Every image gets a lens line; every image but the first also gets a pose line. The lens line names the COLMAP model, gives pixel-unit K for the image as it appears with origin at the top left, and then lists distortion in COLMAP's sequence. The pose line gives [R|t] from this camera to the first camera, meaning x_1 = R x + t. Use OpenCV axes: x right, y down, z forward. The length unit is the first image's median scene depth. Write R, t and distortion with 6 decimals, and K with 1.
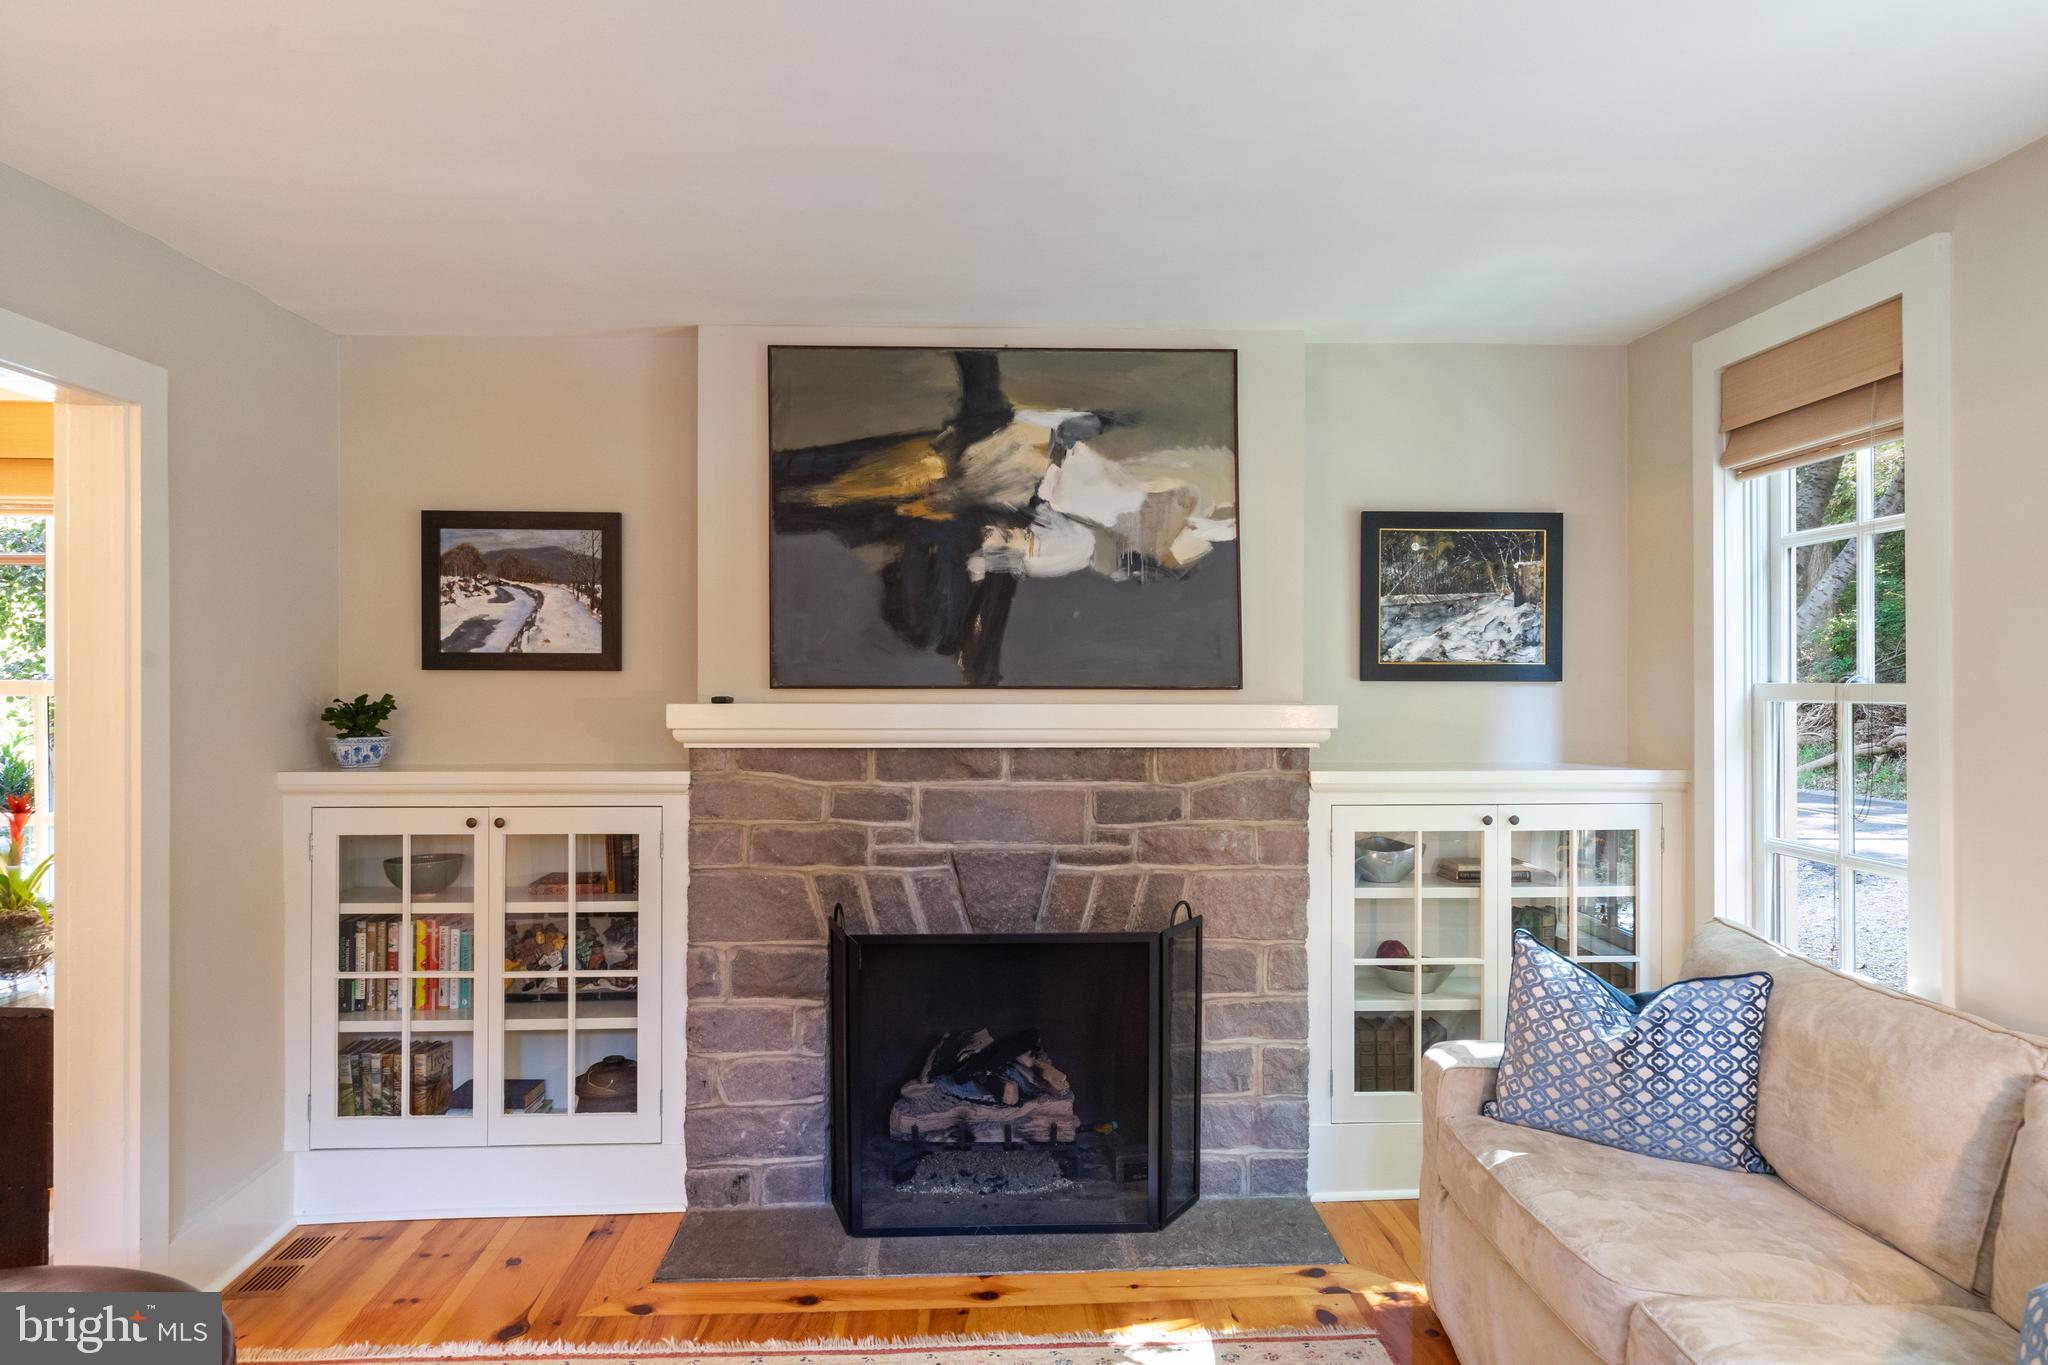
lens RADIAL K [[1290.0, 0, 1021.4], [0, 1290.0, 683.7], [0, 0, 1]] dist [0.001202, 0.004445]
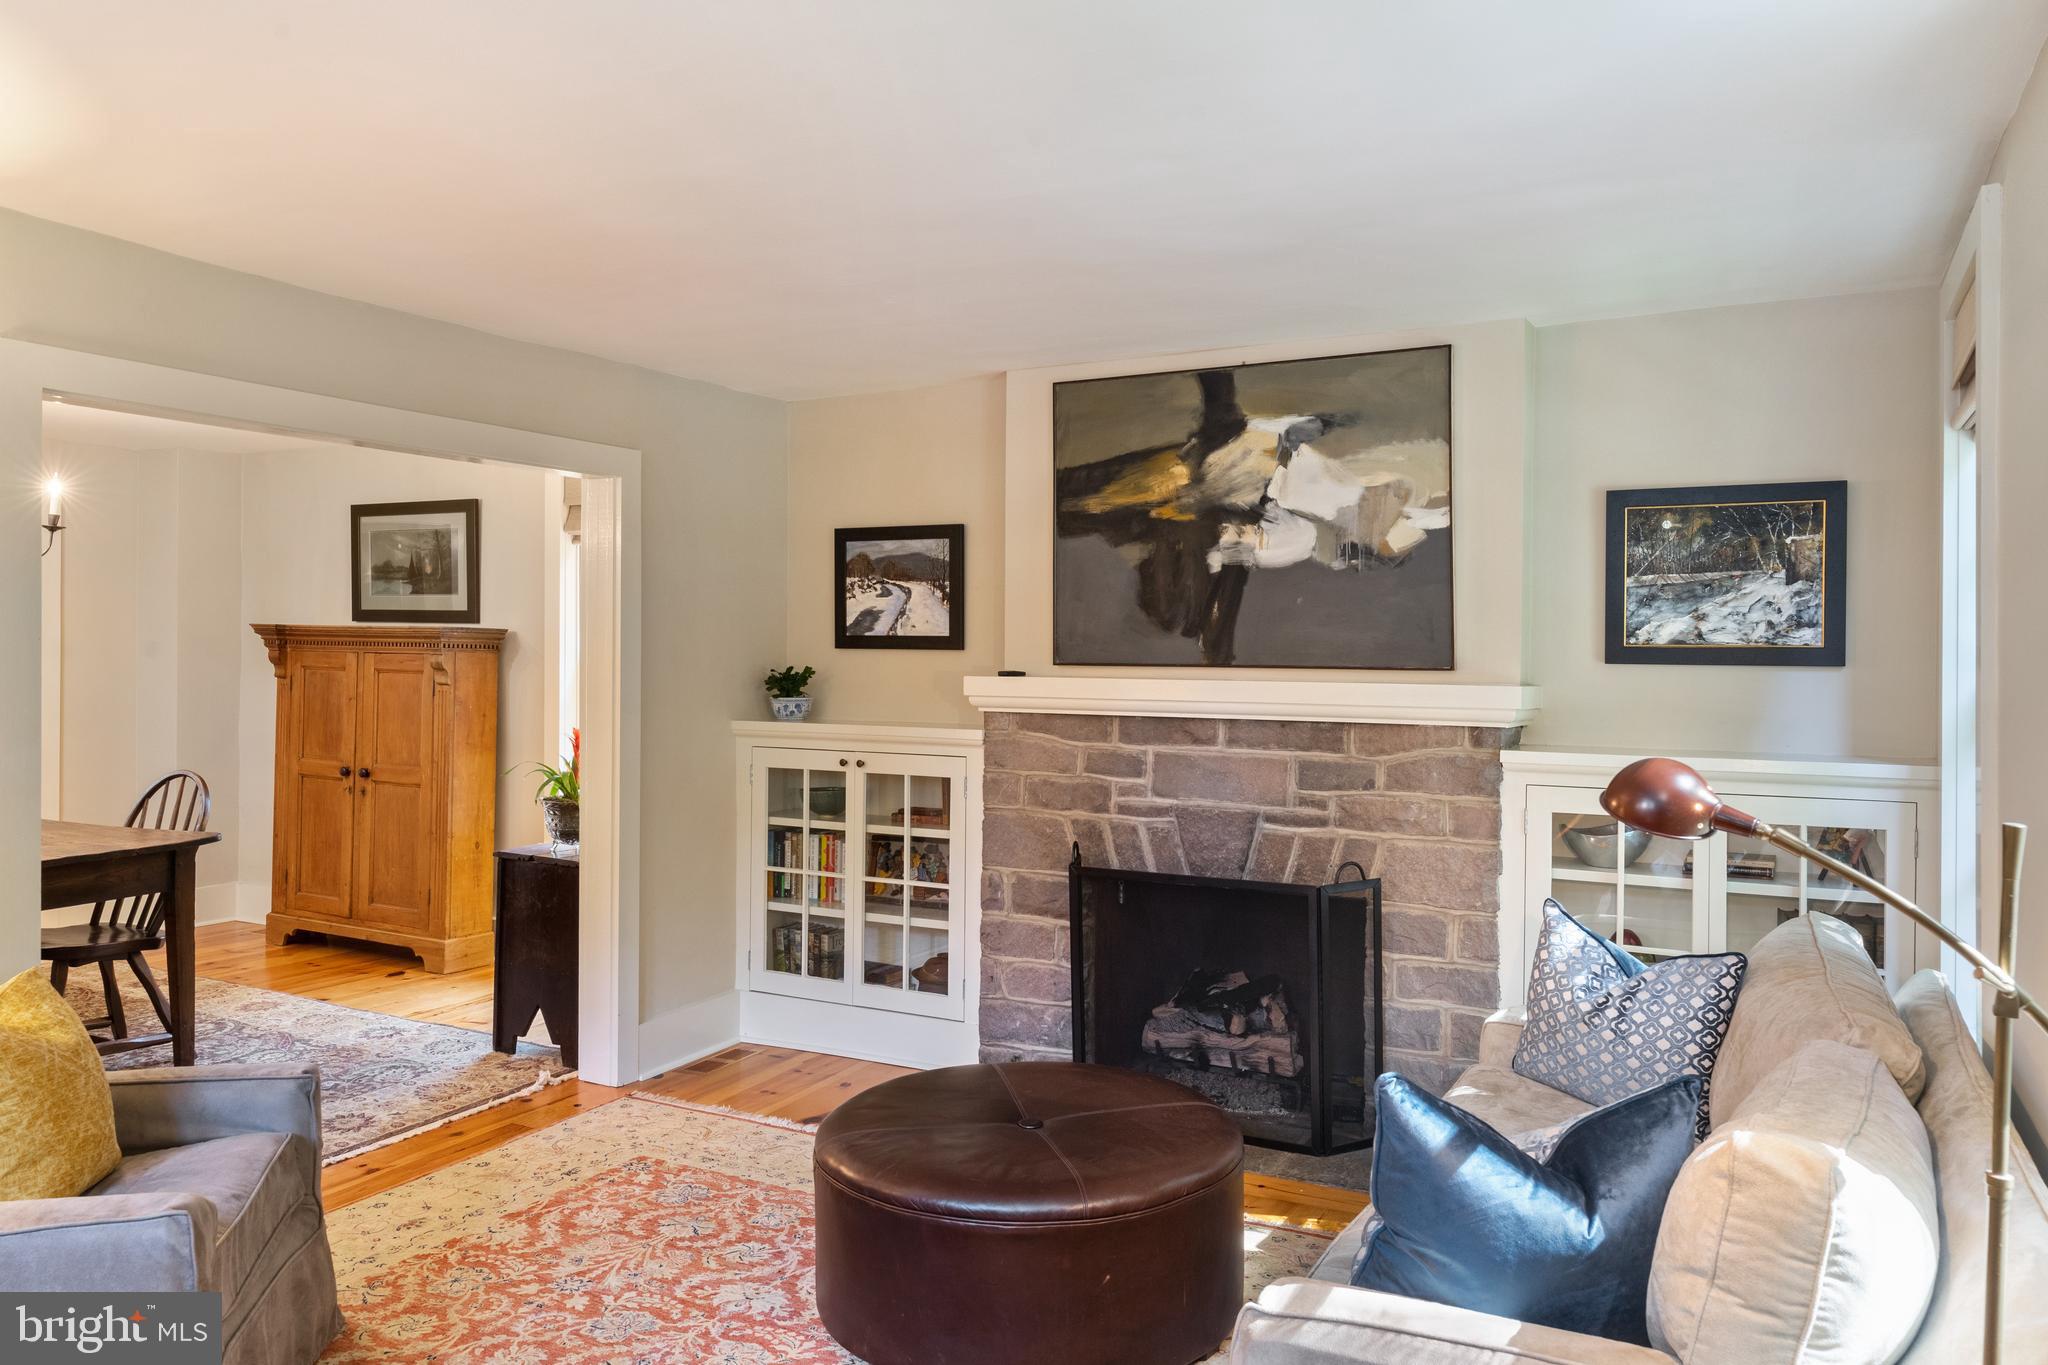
lens RADIAL K [[1454.7, 0, 1023.0], [0, 1454.7, 672.9], [0, 0, 1]] dist [0.007457, -0.002171]
pose [[0.857080, 0.012912, -0.515022, 0.494803], [-0.010058, 0.999915, 0.008331, 0.000121], [0.515085, -0.001960, 0.857137, -0.193644]]
